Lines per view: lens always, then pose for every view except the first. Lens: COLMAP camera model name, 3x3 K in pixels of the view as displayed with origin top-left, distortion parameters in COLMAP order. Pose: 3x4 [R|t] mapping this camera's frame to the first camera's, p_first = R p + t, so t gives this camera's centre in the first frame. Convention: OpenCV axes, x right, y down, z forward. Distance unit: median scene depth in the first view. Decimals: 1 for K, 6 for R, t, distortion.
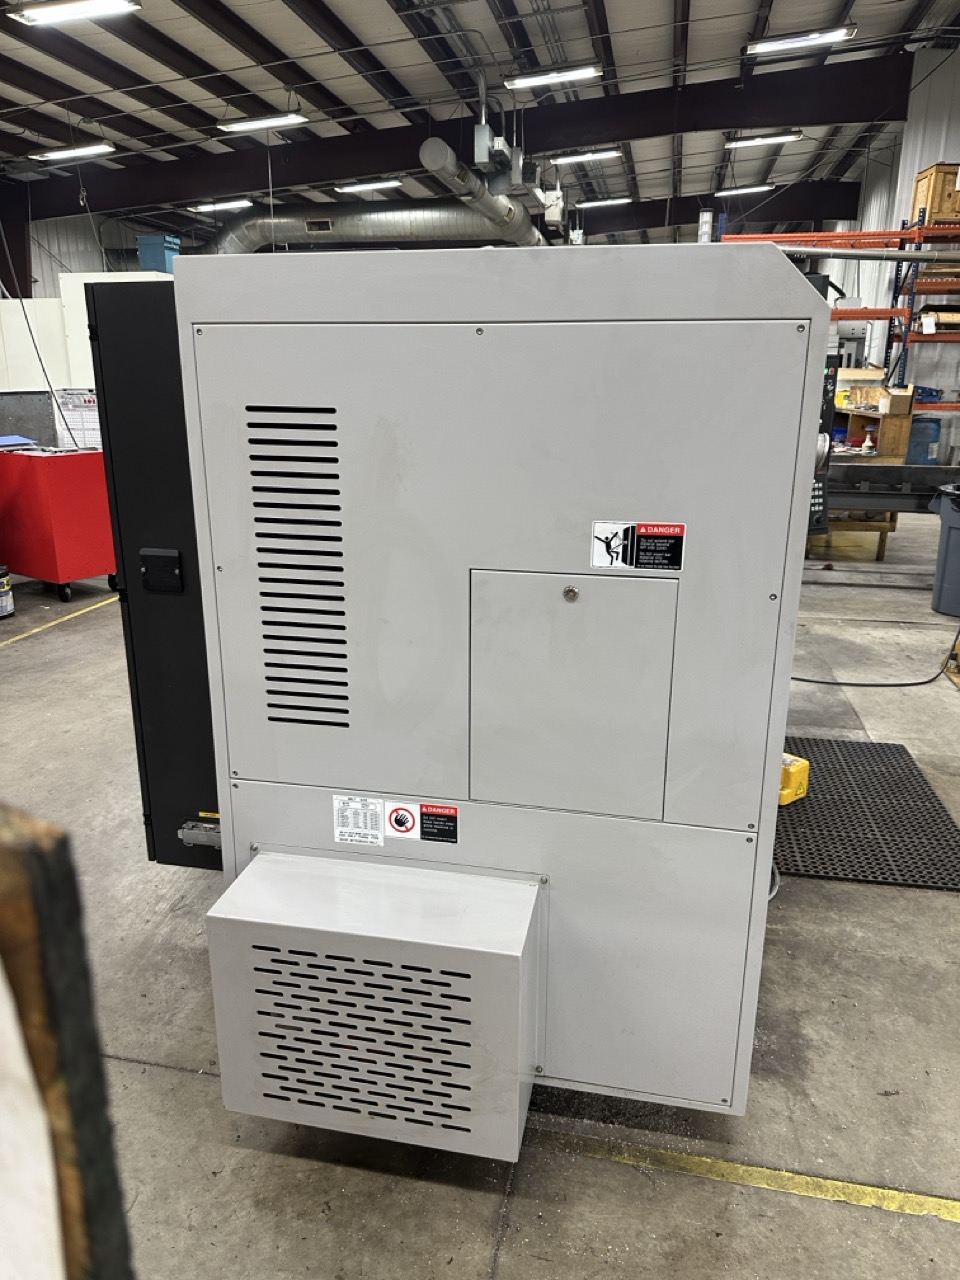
lens RADIAL K [[916.1, 0, 464.1], [0, 916.1, 636.7], [0, 0, 1]] dist [-0.002043, -0.004177]
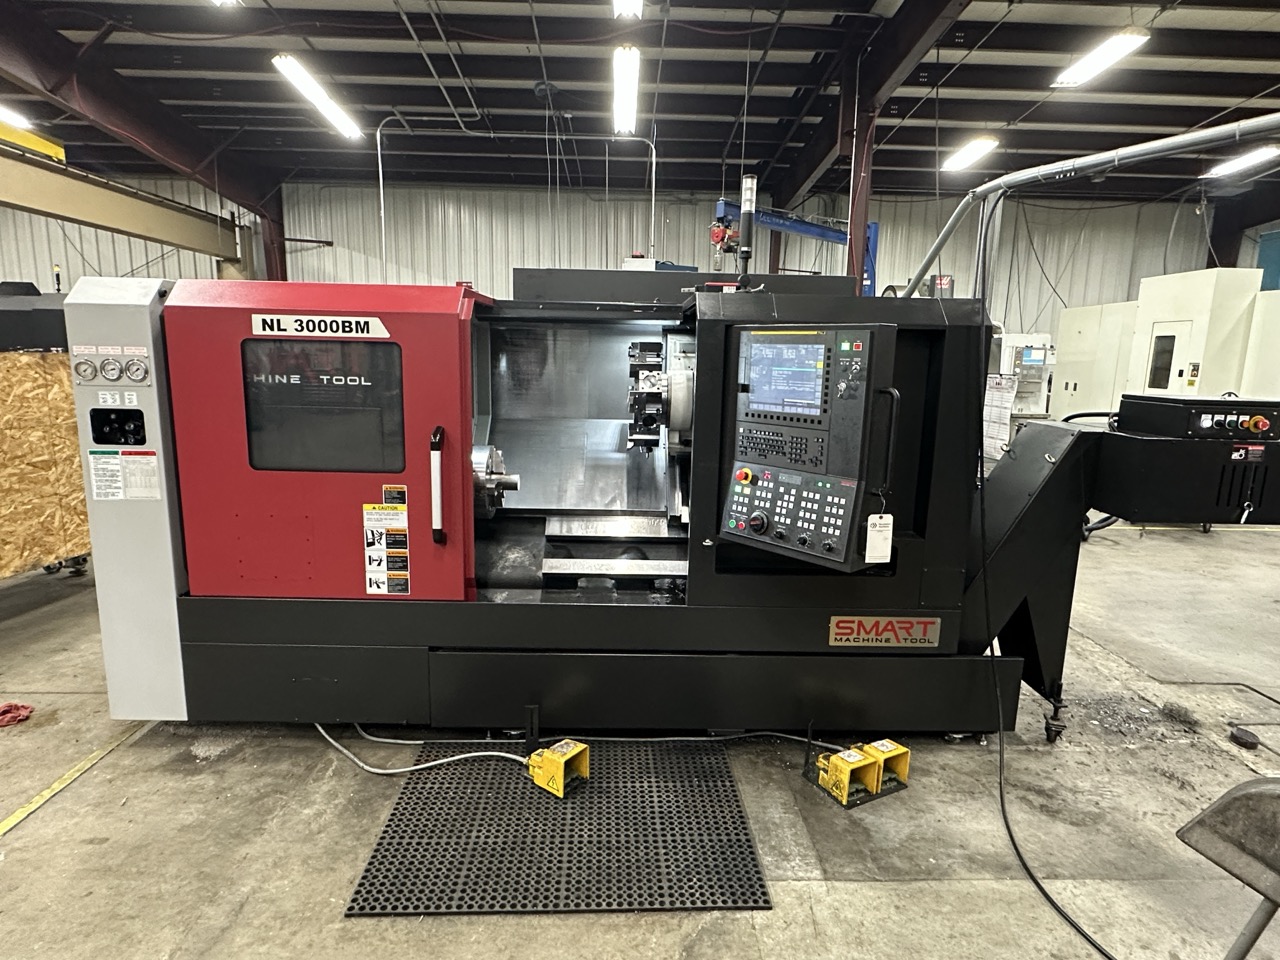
lens RADIAL K [[728.4, 0, 636.3], [0, 728.4, 489.4], [0, 0, 1]] dist [-0.004783, -0.001767]
pose [[0.232197, 0.183835, -0.955138, 0.744077], [-0.291942, 0.949873, 0.111850, -0.159286], [0.927822, 0.252874, 0.274227, 0.577927]]
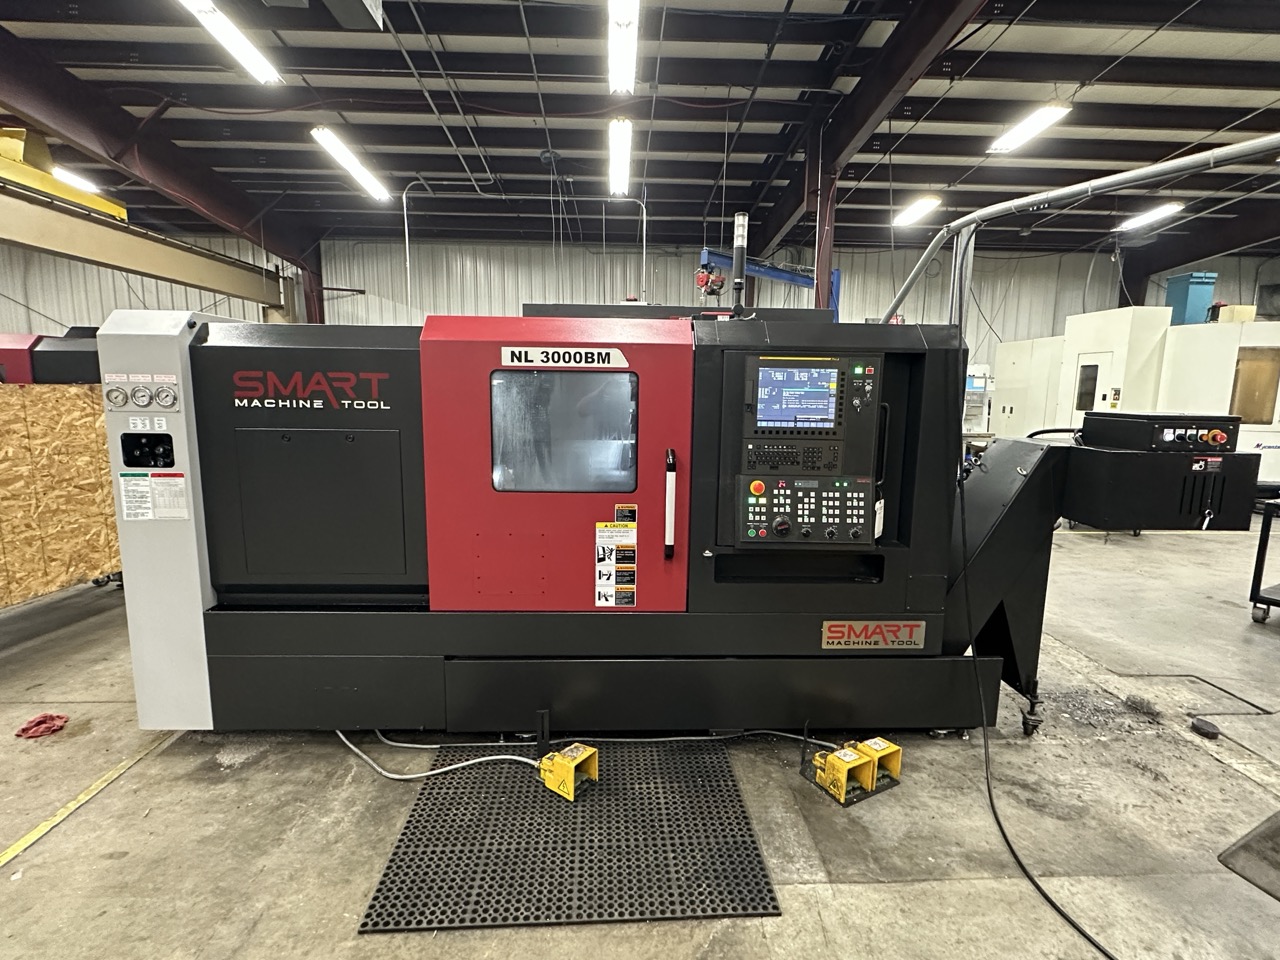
lens RADIAL K [[625.1, 0, 639.0], [0, 625.1, 482.2], [0, 0, 1]] dist [-0.005585, 0.000413]
pose [[0.248611, 0.149146, -0.957052, 0.696568], [-0.283140, 0.956106, 0.075448, -0.152359], [0.926296, 0.252222, 0.279927, 0.582911]]
